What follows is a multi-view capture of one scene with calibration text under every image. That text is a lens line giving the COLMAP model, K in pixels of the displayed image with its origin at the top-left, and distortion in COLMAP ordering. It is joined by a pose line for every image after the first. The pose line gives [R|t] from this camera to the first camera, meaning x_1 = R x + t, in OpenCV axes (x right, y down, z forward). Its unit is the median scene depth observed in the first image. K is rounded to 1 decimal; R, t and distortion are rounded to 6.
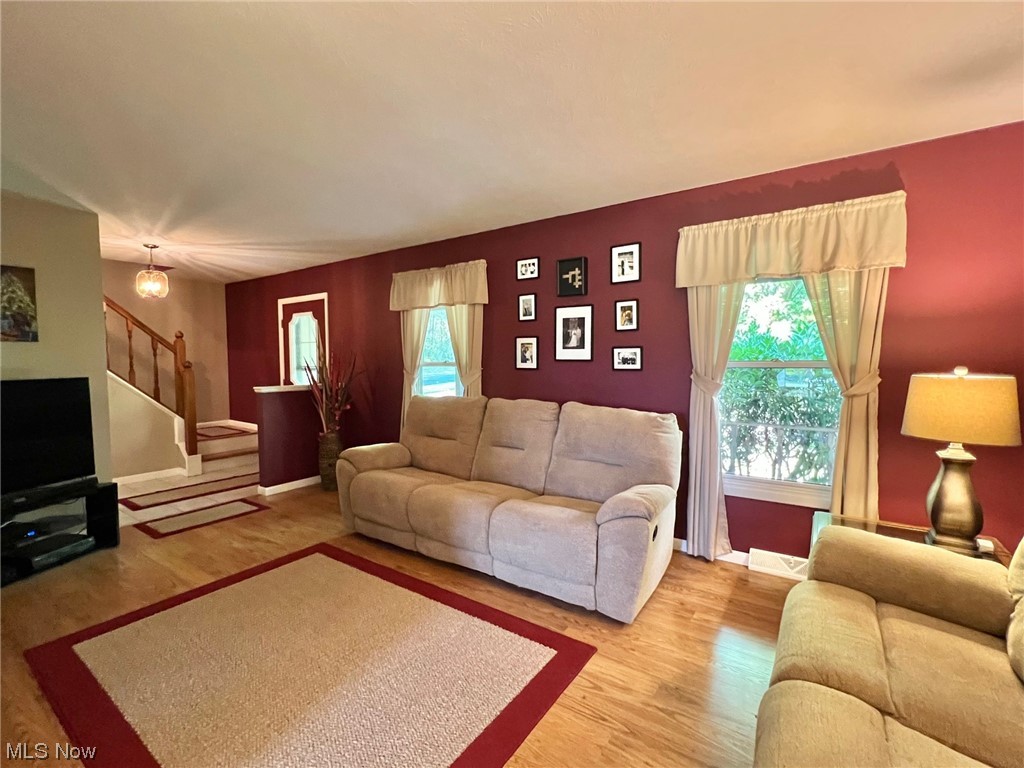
lens RADIAL K [[453.5, 0, 519.9], [0, 453.5, 378.3], [0, 0, 1]] dist [-0.000544, 0.000218]
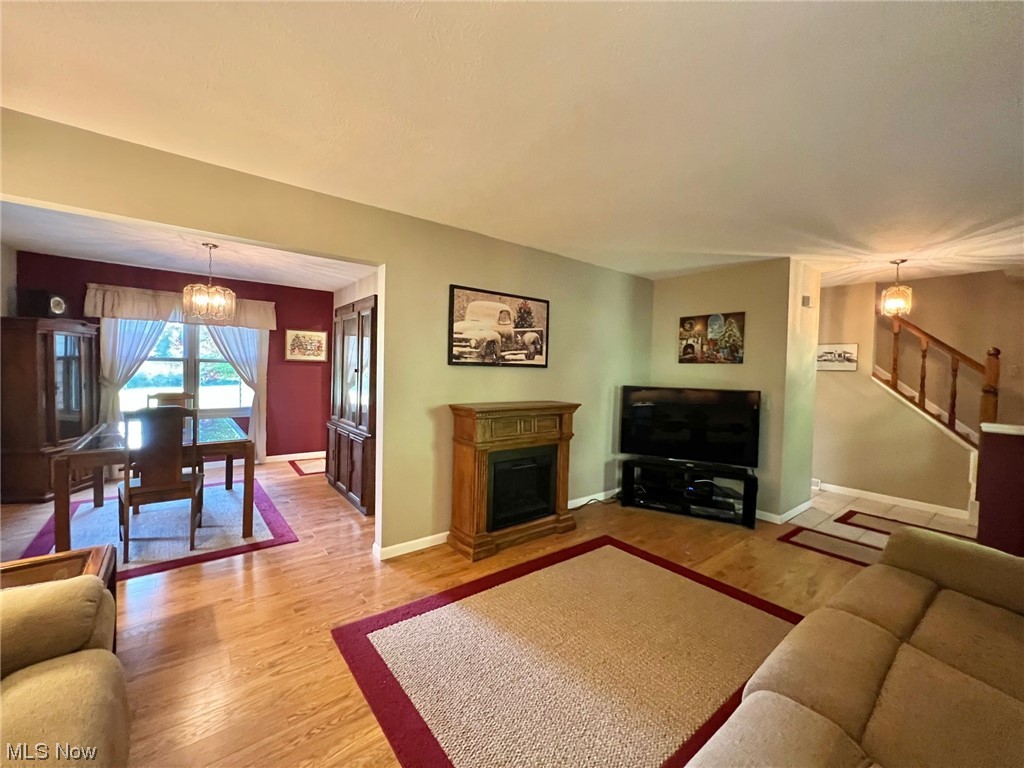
lens RADIAL K [[409.9, 0, 511.2], [0, 409.9, 378.9], [0, 0, 1]] dist [-0.000821, 0.000875]
pose [[-0.295352, 0.022925, -0.955114, 0.366532], [-0.064409, 0.996960, 0.043847, -0.043317], [0.953215, 0.074468, -0.292977, 0.698199]]
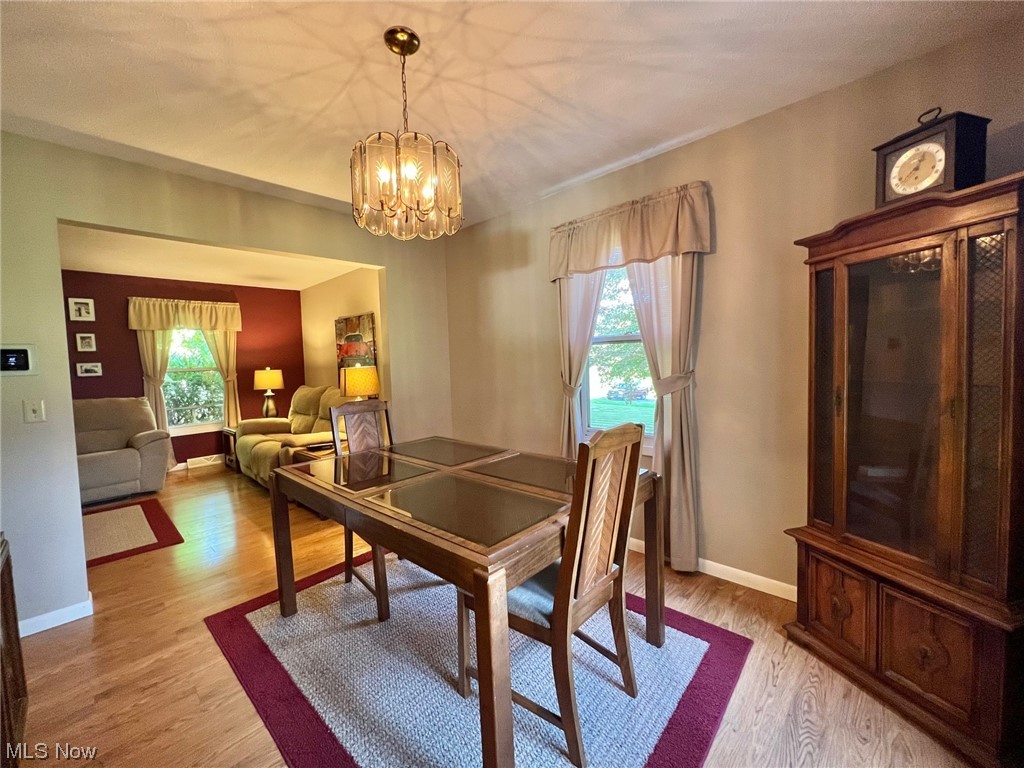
lens RADIAL K [[409.9, 0, 513.3], [0, 409.9, 379.3], [0, 0, 1]] dist [-0.000821, 0.000875]
pose [[0.145149, -0.042813, 0.988483, -0.994543], [0.077596, 0.996479, 0.031765, 0.061344], [-0.986362, 0.072092, 0.147960, -0.689822]]
